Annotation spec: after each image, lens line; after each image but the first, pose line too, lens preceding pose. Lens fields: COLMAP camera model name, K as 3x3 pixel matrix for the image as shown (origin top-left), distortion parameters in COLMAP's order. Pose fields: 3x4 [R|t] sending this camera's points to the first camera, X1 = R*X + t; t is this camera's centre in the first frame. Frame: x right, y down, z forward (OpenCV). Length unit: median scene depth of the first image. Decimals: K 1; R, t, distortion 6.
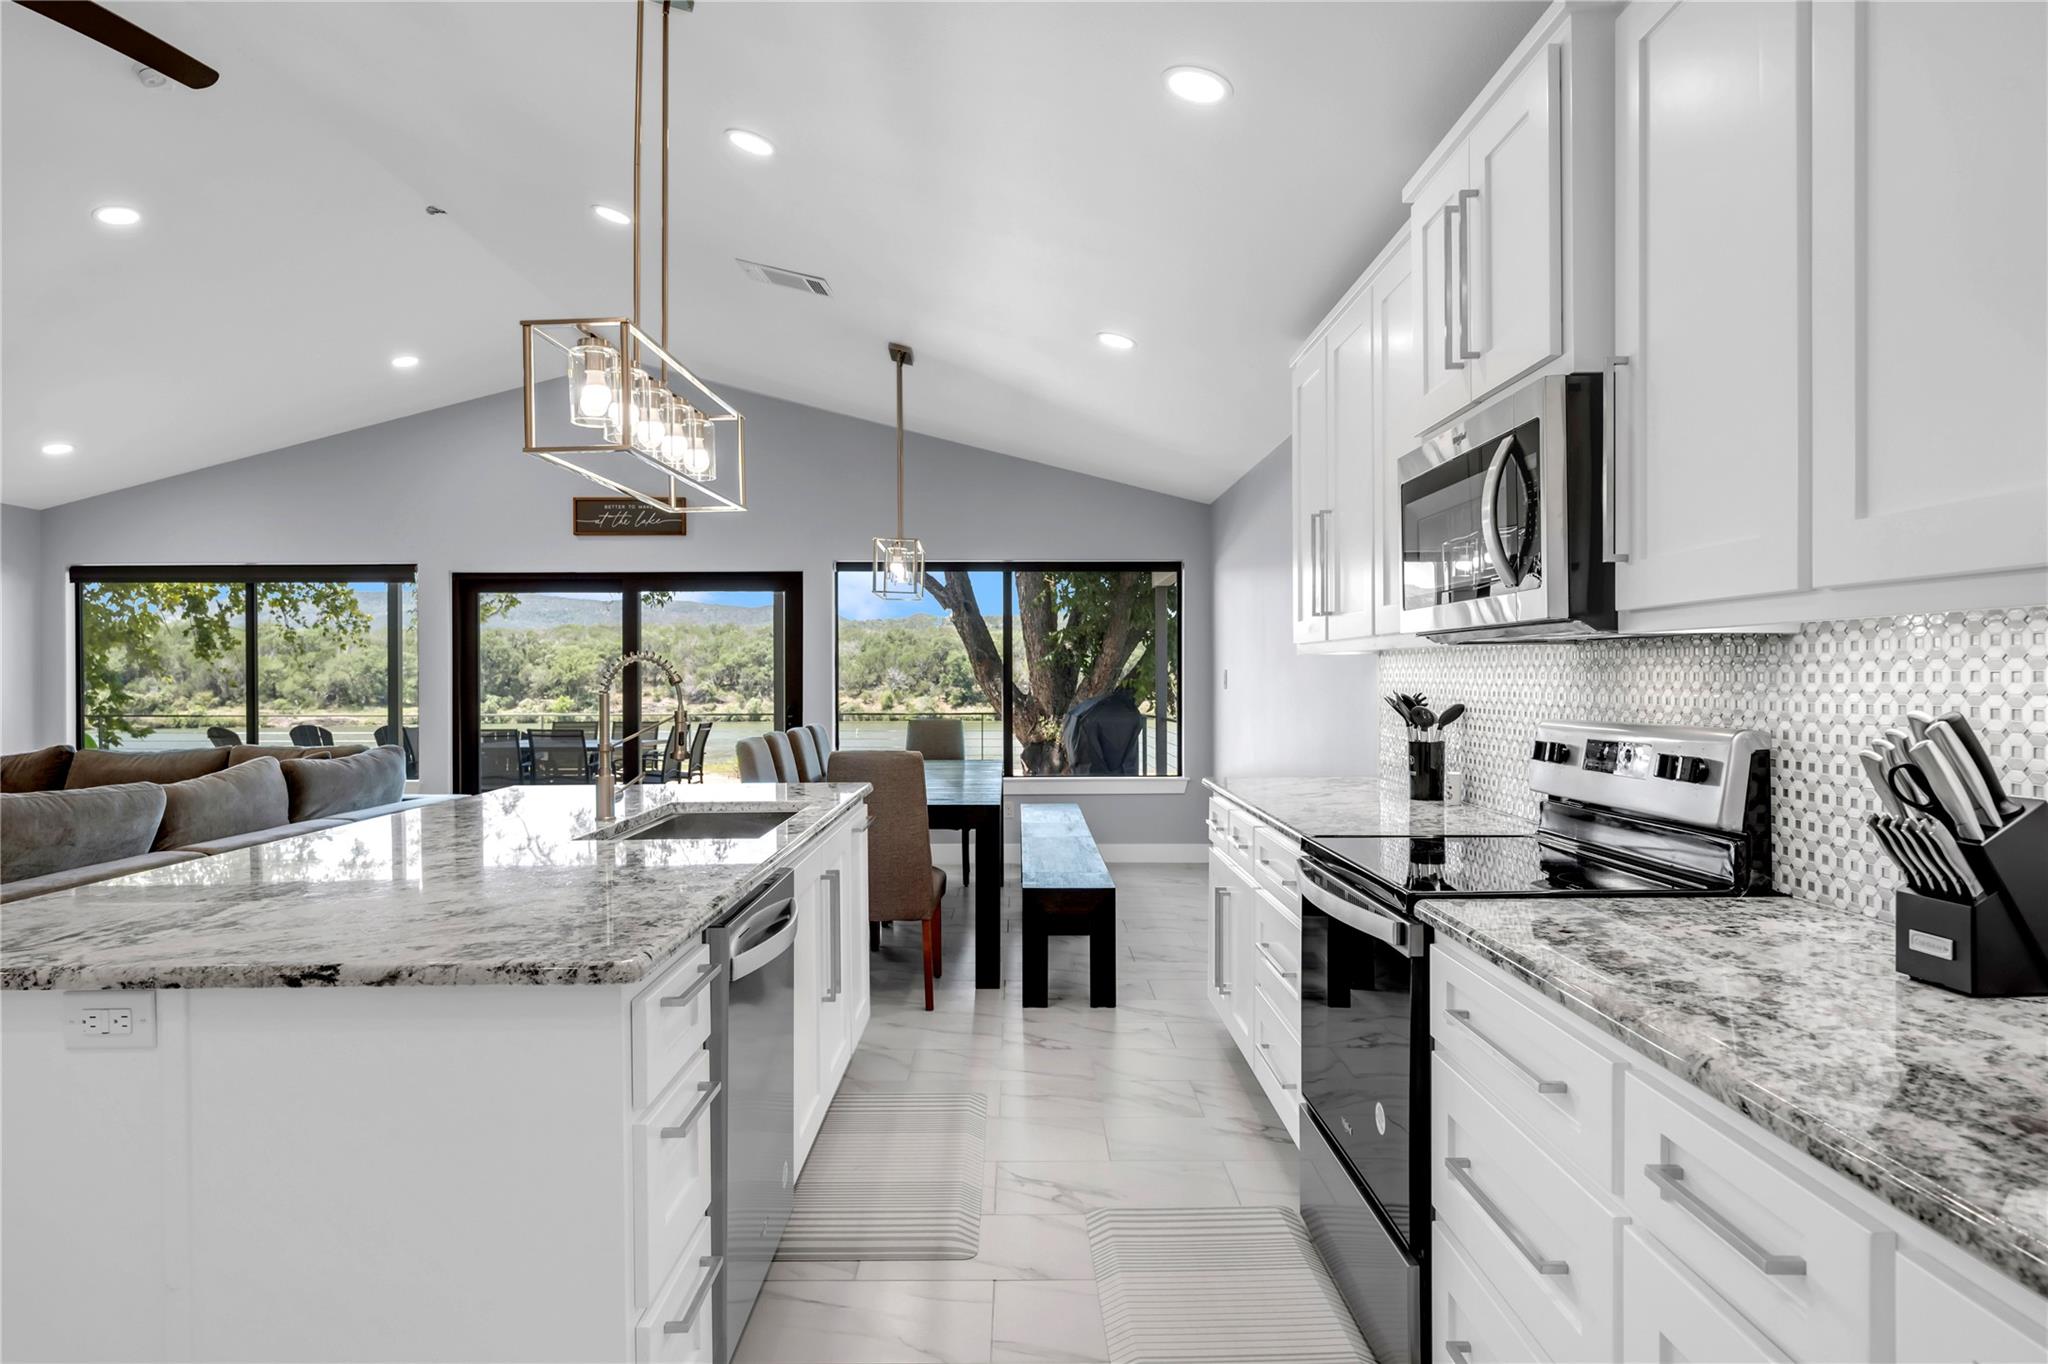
lens RADIAL K [[1161.6, 0, 1054.9], [0, 1161.6, 678.0], [0, 0, 1]] dist [0.000342, 0.000049]
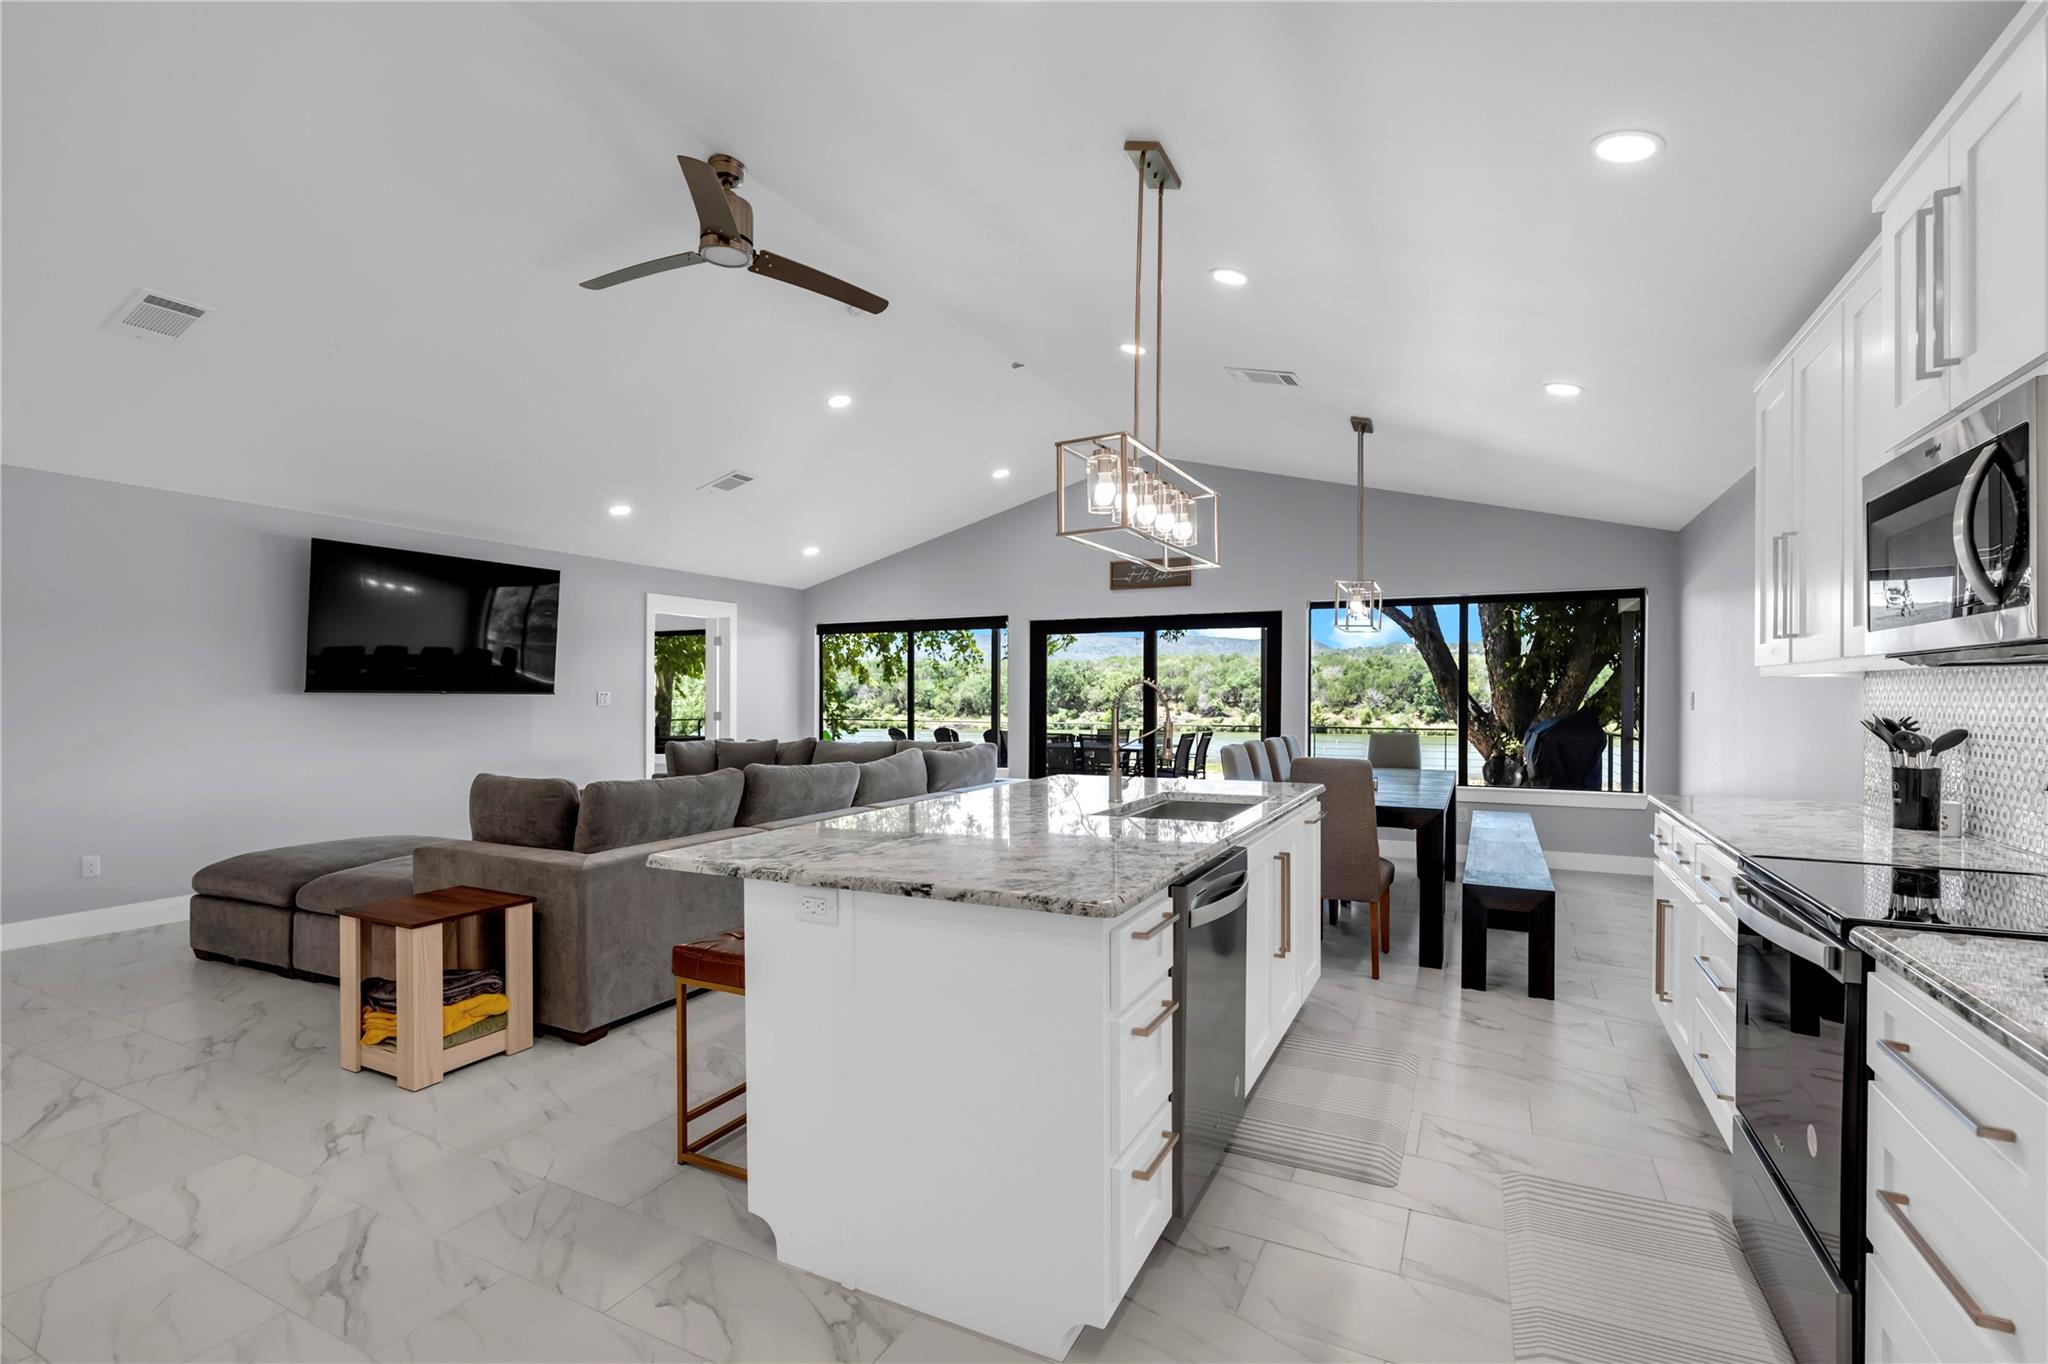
lens RADIAL K [[947.2, 0, 1036.9], [0, 947.2, 695.8], [0, 0, 1]] dist [-0.002130, -0.001357]
pose [[0.887352, 0.004414, -0.461071, 0.030454], [-0.004977, 0.999988, -0.000005, -0.000626], [0.461066, 0.002300, 0.887363, -0.016161]]
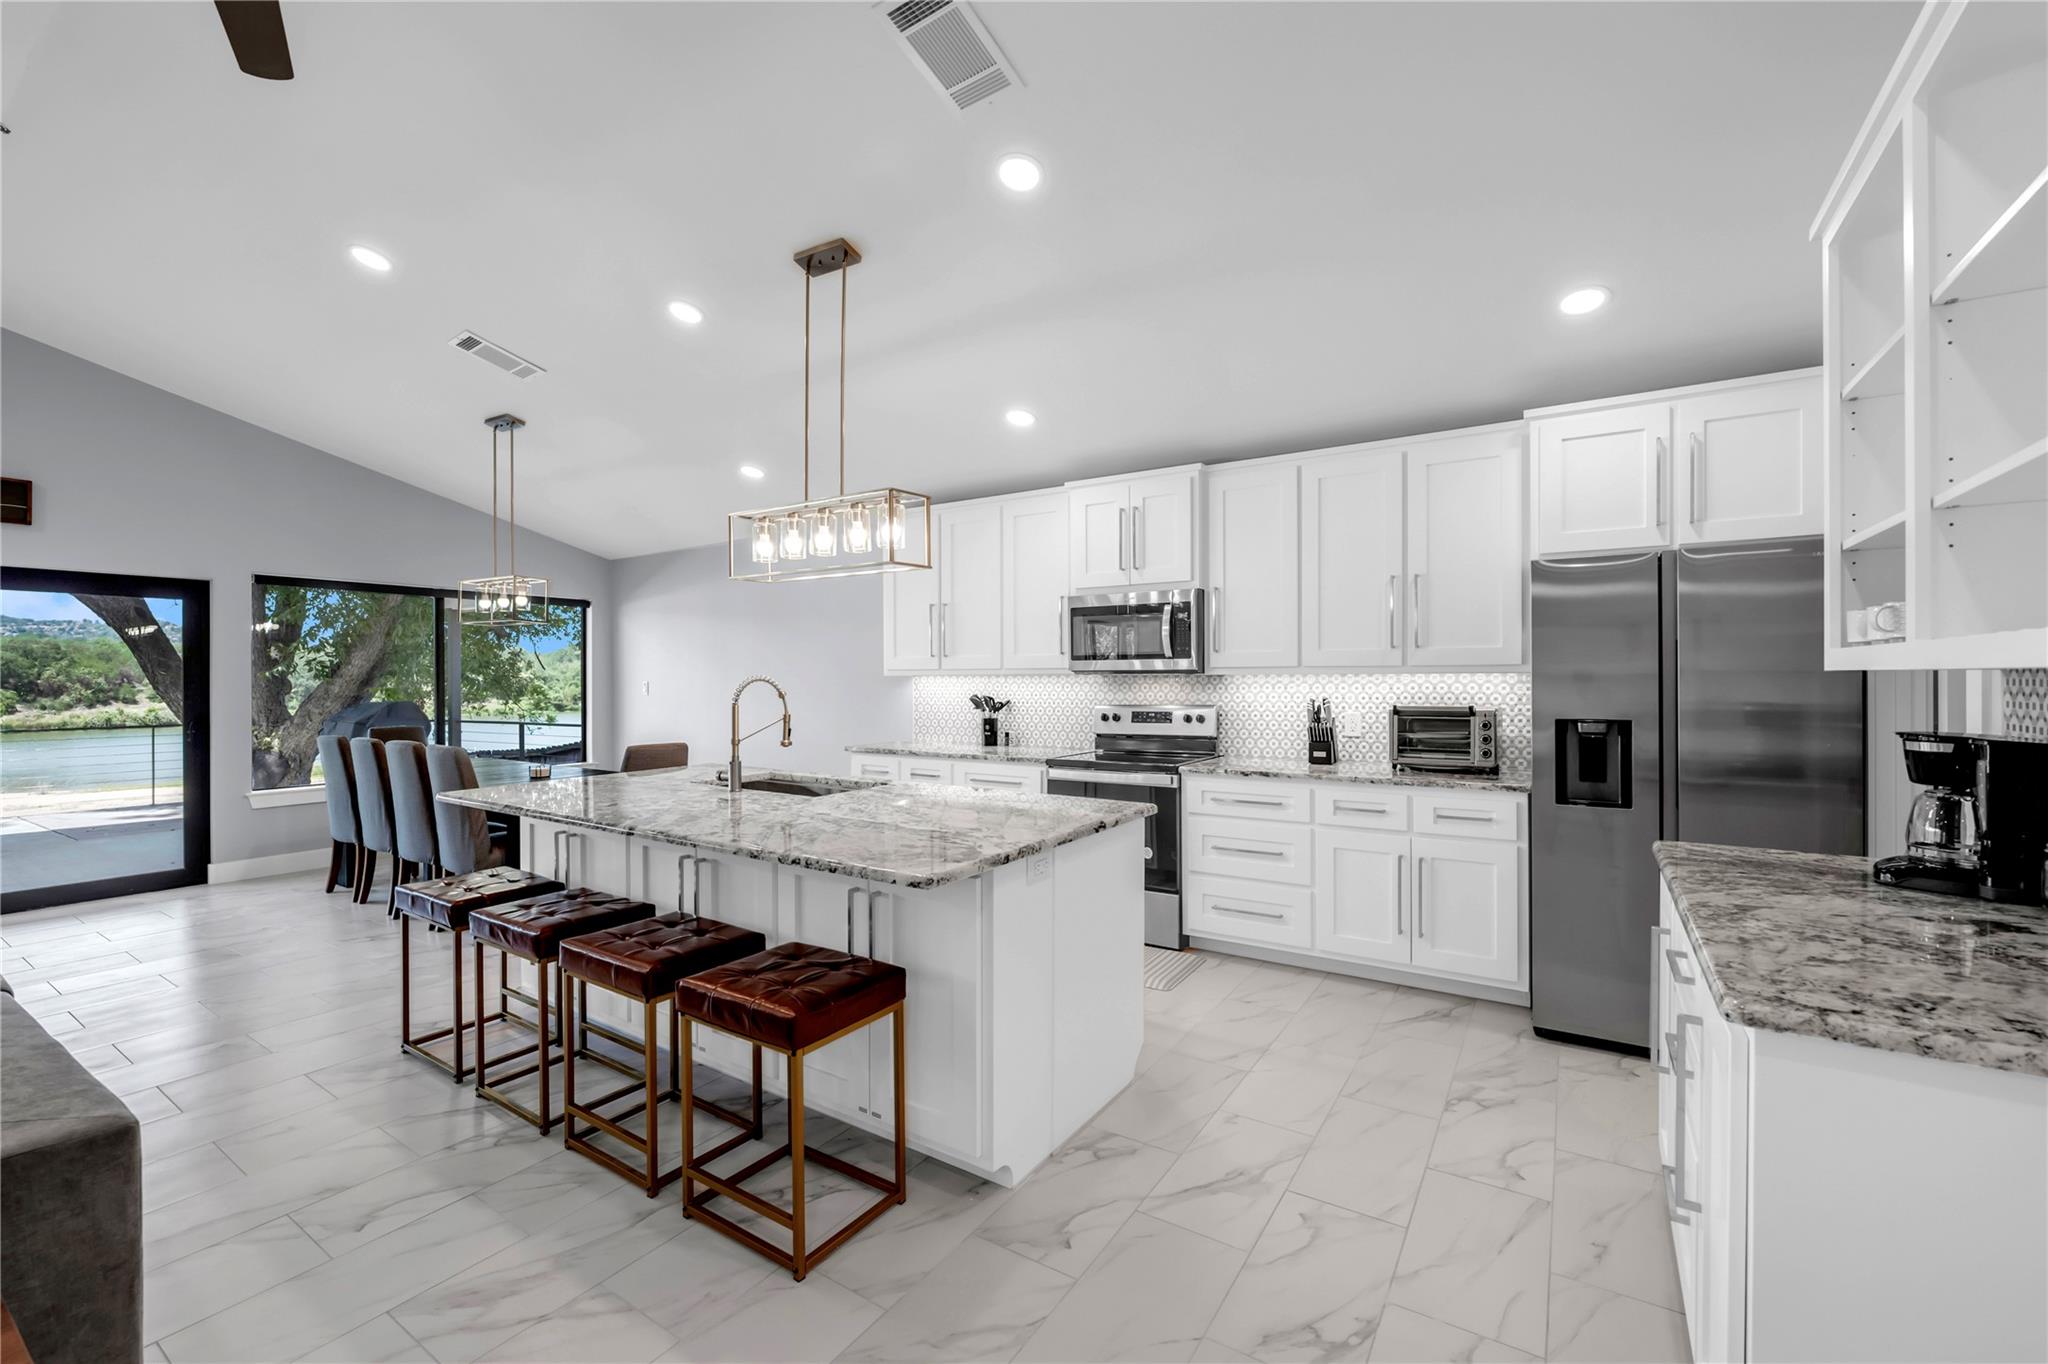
lens RADIAL K [[840.9, 0, 1043.4], [0, 840.9, 677.2], [0, 0, 1]] dist [-0.002038, -0.000672]
pose [[0.542747, 0.003299, 0.839890, -0.904269], [0.002740, 0.999980, -0.005698, -0.010976], [-0.839892, 0.005394, 0.542727, 0.090220]]
